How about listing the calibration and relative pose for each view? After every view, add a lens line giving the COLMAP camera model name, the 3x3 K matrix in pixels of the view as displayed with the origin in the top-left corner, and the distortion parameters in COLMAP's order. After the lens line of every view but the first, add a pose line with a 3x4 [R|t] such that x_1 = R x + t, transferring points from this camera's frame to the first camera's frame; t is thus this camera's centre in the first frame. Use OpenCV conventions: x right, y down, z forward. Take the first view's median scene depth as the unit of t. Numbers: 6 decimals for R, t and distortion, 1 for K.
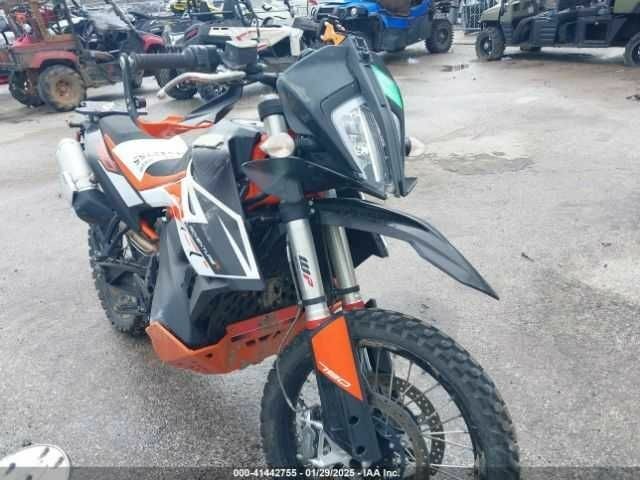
lens RADIAL K [[510.4, 0, 326.1], [0, 510.4, 260.5], [0, 0, 1]] dist [-0.010498, -0.003678]
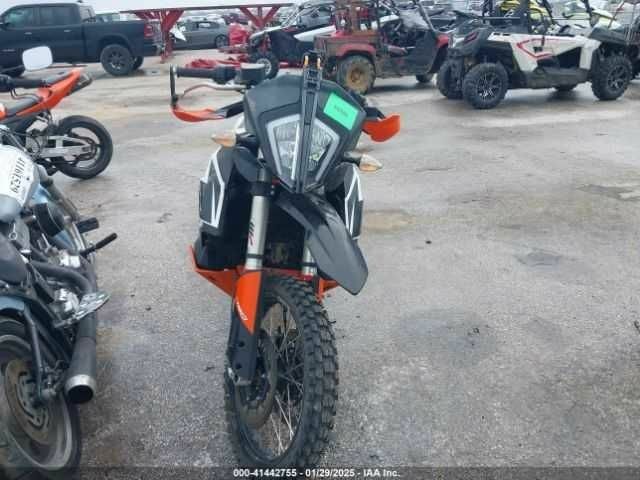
lens RADIAL K [[504.1, 0, 318.7], [0, 504.1, 251.8], [0, 0, 1]] dist [0.052112, -0.082298]
pose [[0.811858, 0.283188, -0.510579, 0.123626], [-0.286498, 0.955200, 0.074241, -0.012625], [0.508730, 0.086007, 0.856620, -0.011765]]
